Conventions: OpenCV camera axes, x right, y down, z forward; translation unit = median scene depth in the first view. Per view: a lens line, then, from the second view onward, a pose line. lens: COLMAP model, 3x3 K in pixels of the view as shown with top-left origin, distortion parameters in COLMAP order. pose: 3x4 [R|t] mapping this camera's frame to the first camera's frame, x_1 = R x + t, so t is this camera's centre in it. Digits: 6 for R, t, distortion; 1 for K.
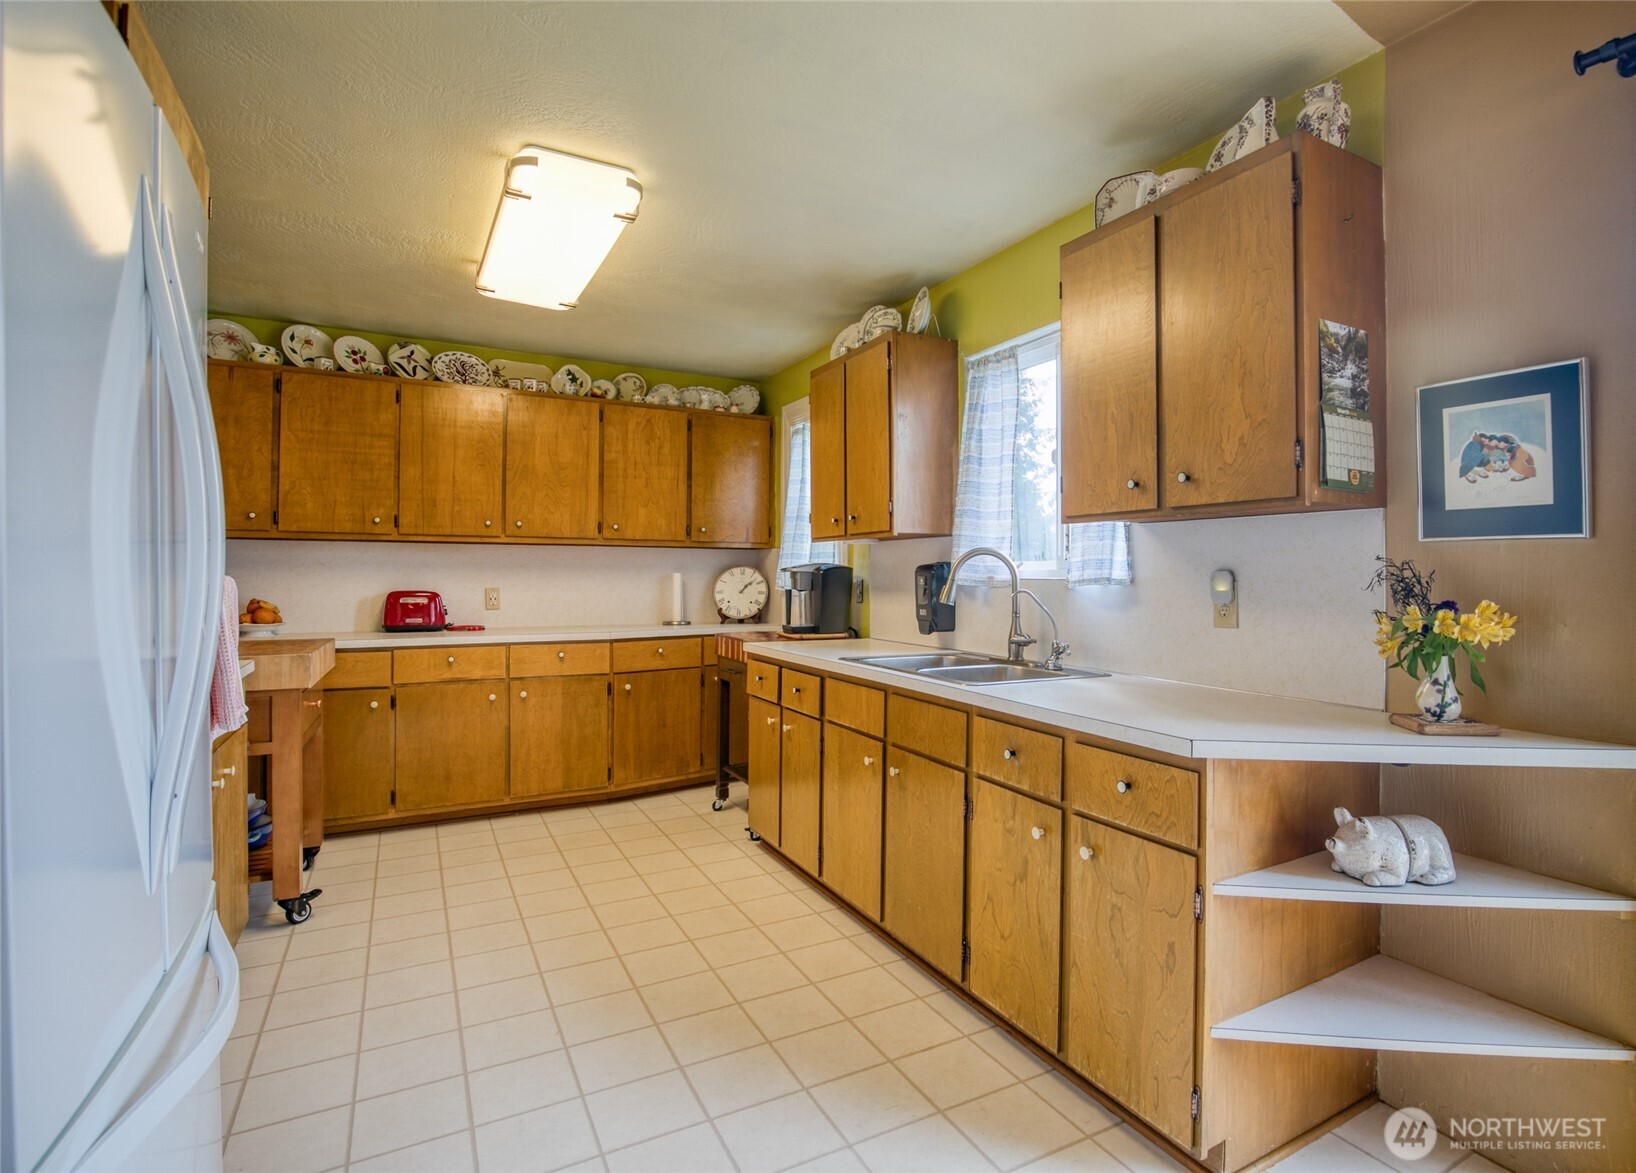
lens RADIAL K [[883.3, 0, 893.5], [0, 883.3, 599.1], [0, 0, 1]] dist [-0.007171, -0.000652]
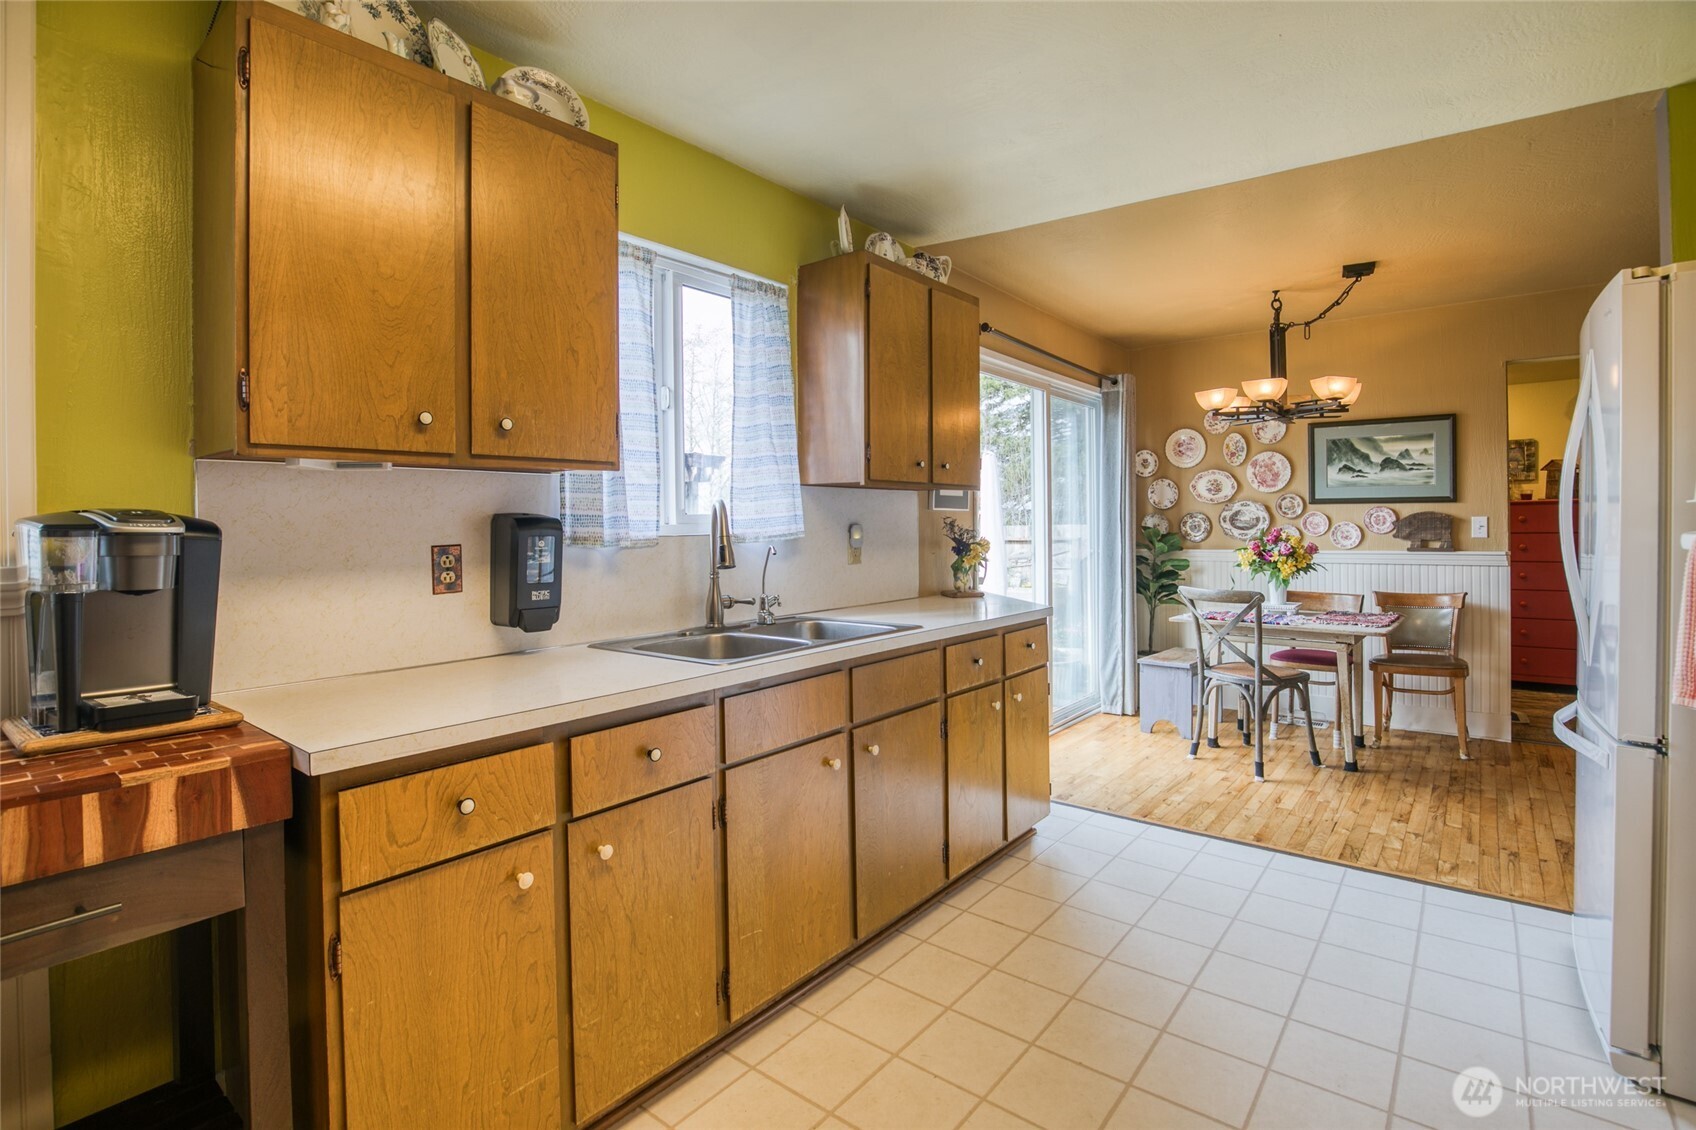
lens RADIAL K [[795.2, 0, 880.9], [0, 795.2, 536.6], [0, 0, 1]] dist [-0.029881, 0.003264]
pose [[-0.397504, -0.015713, 0.917466, -0.518416], [0.032498, 0.998985, 0.031189, -0.031126], [-0.917025, 0.042214, -0.396590, 0.920610]]
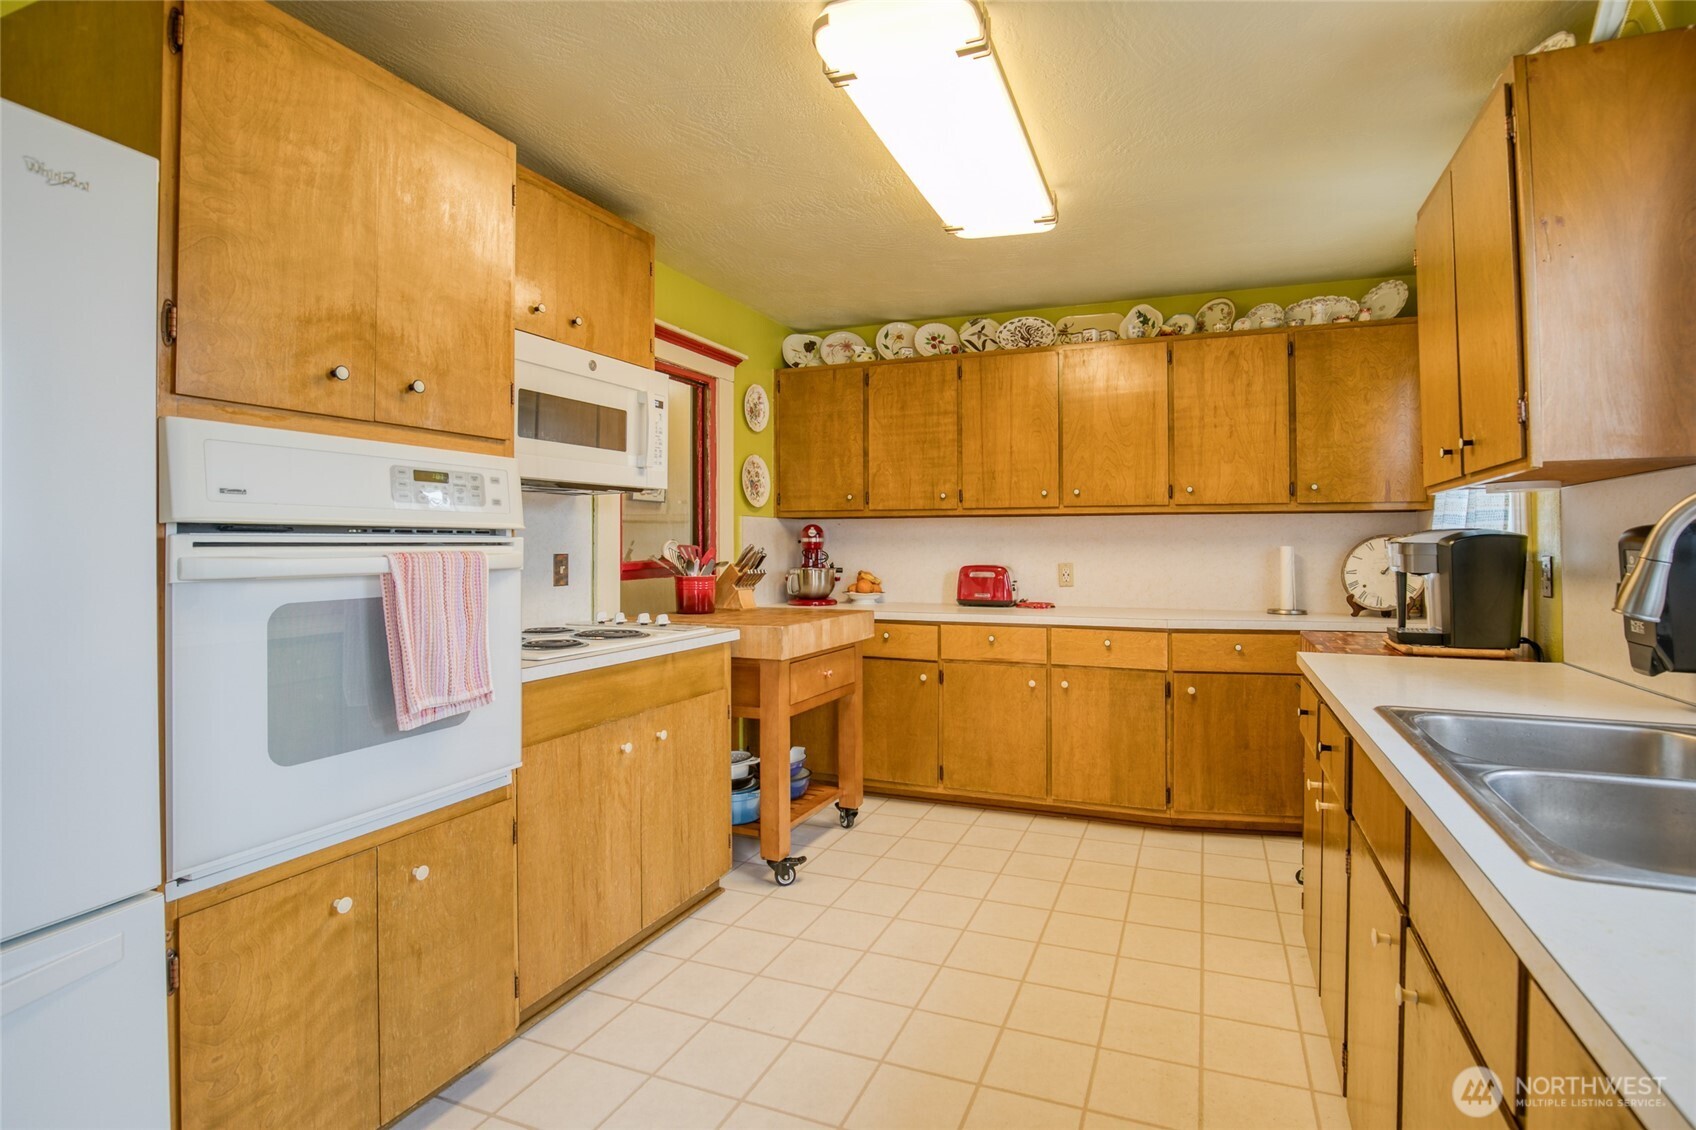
lens RADIAL K [[795.2, 0, 895.6], [0, 795.2, 542.7], [0, 0, 1]] dist [-0.029881, 0.003264]
pose [[0.612958, -0.008018, -0.790075, 0.103205], [-0.019415, 0.999494, -0.025206, -0.010350], [0.789877, 0.030789, 0.612492, 0.374313]]
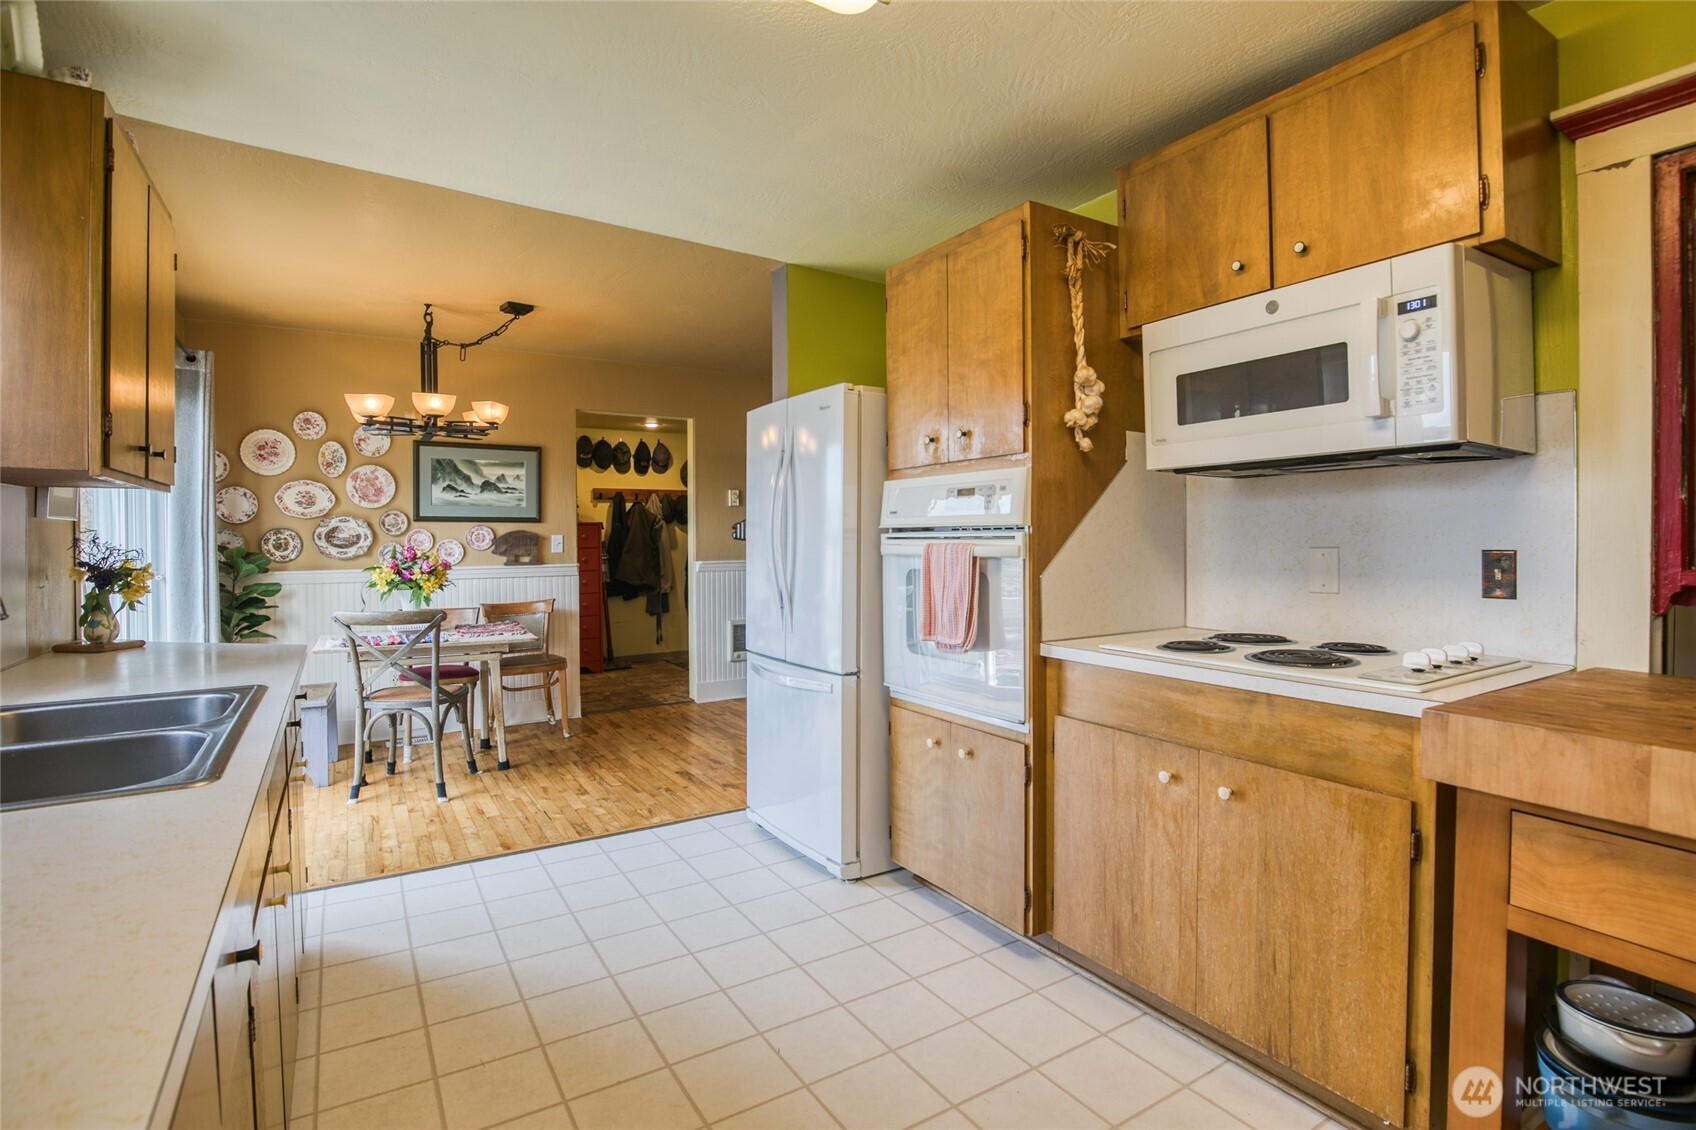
lens RADIAL K [[795.2, 0, 859.8], [0, 795.2, 560.6], [0, 0, 1]] dist [-0.029881, 0.003264]
pose [[-0.999014, 0.000501, -0.044386, -0.279626], [-0.002125, 0.998250, 0.059091, -0.034977], [0.044338, 0.059127, -0.997265, 1.080500]]
